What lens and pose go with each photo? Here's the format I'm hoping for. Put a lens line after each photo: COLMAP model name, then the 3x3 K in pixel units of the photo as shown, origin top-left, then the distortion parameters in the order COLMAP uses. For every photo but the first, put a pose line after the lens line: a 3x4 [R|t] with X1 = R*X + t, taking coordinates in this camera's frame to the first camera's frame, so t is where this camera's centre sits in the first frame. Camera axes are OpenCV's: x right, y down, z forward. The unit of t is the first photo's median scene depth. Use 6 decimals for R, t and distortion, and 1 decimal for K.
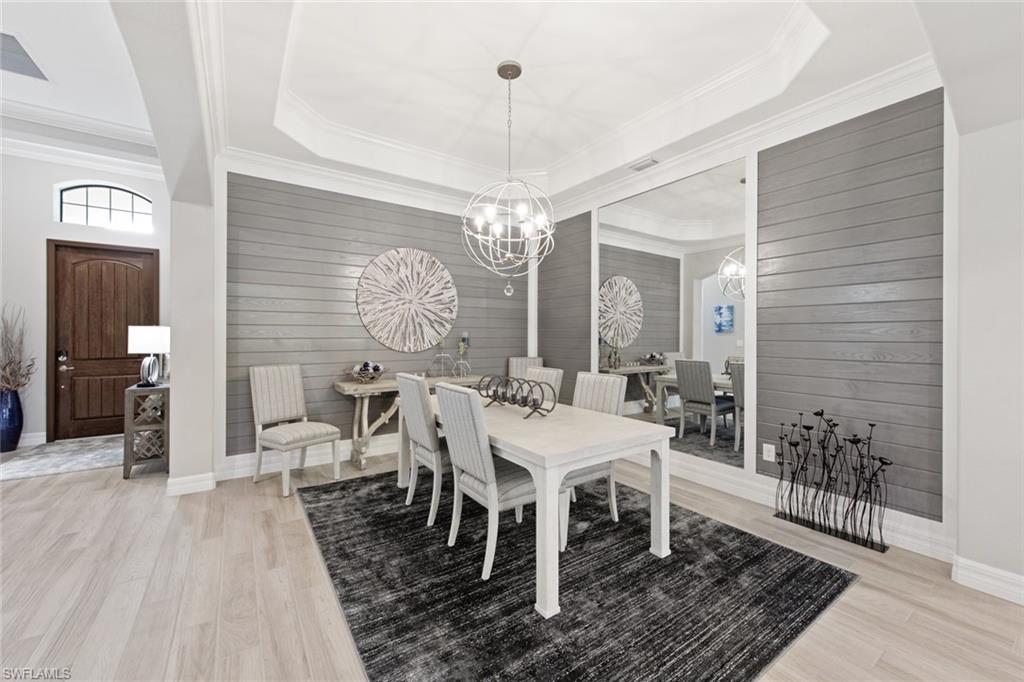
lens RADIAL K [[400.3, 0, 511.2], [0, 400.3, 336.1], [0, 0, 1]] dist [0.004277, 0.000099]
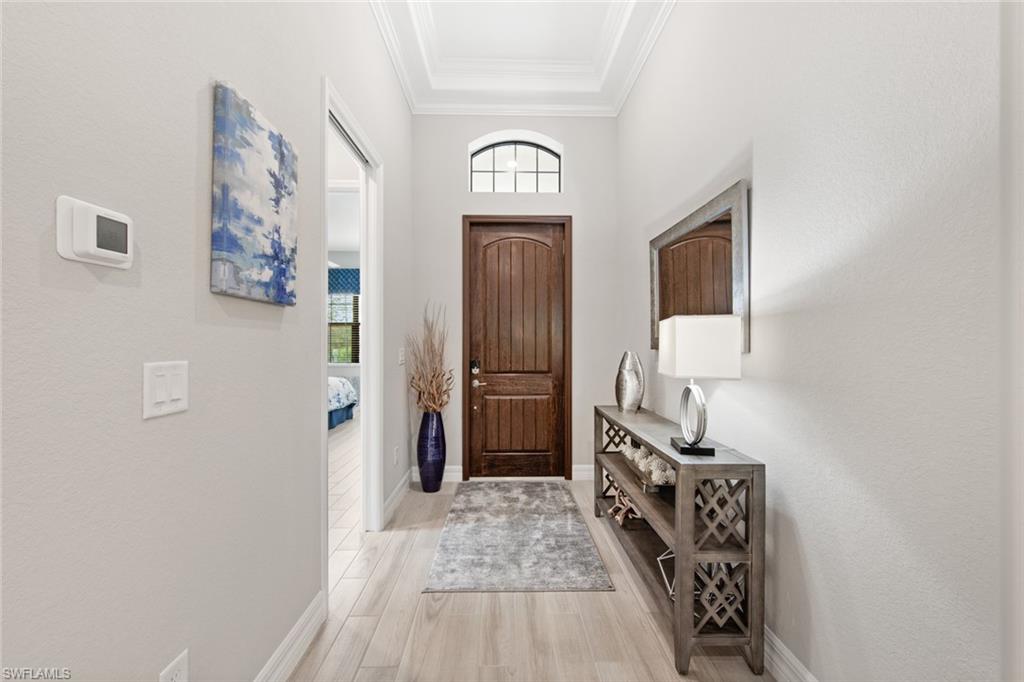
lens RADIAL K [[400.3, 0, 515.7], [0, 400.3, 341.5], [0, 0, 1]] dist [0.004277, 0.000099]
pose [[0.842686, -0.004771, -0.538385, -0.634728], [0.001759, 0.999980, -0.006108, 0.005110], [0.538403, 0.004200, 0.842677, 0.396634]]
